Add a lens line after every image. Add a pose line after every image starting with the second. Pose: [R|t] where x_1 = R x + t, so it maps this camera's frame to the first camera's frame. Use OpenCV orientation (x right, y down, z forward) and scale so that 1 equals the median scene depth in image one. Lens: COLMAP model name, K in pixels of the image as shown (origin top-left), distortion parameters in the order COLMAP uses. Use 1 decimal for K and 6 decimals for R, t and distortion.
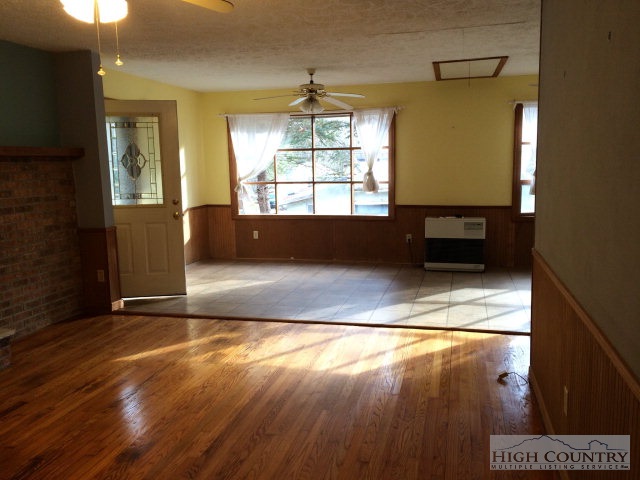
lens RADIAL K [[545.5, 0, 320.8], [0, 545.5, 238.5], [0, 0, 1]] dist [0.072414, -0.103200]
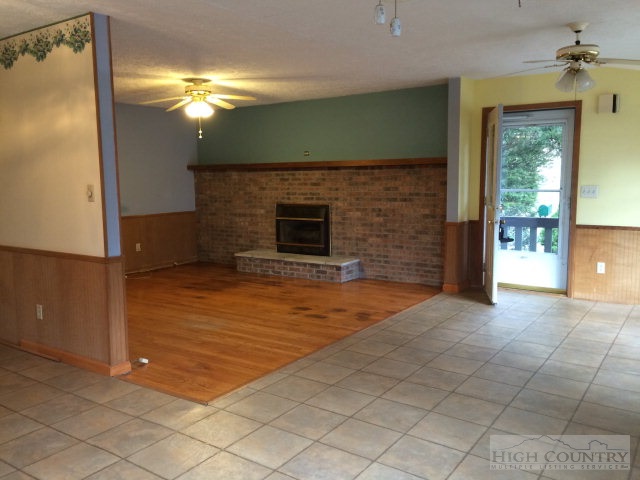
lens RADIAL K [[545.5, 0, 319.6], [0, 545.5, 240.5], [0, 0, 1]] dist [0.072414, -0.103200]
pose [[-0.345800, 0.136624, -0.928308, 0.908089], [-0.108036, 0.976965, 0.184029, -0.186112], [0.932068, 0.163928, -0.323075, 1.227199]]
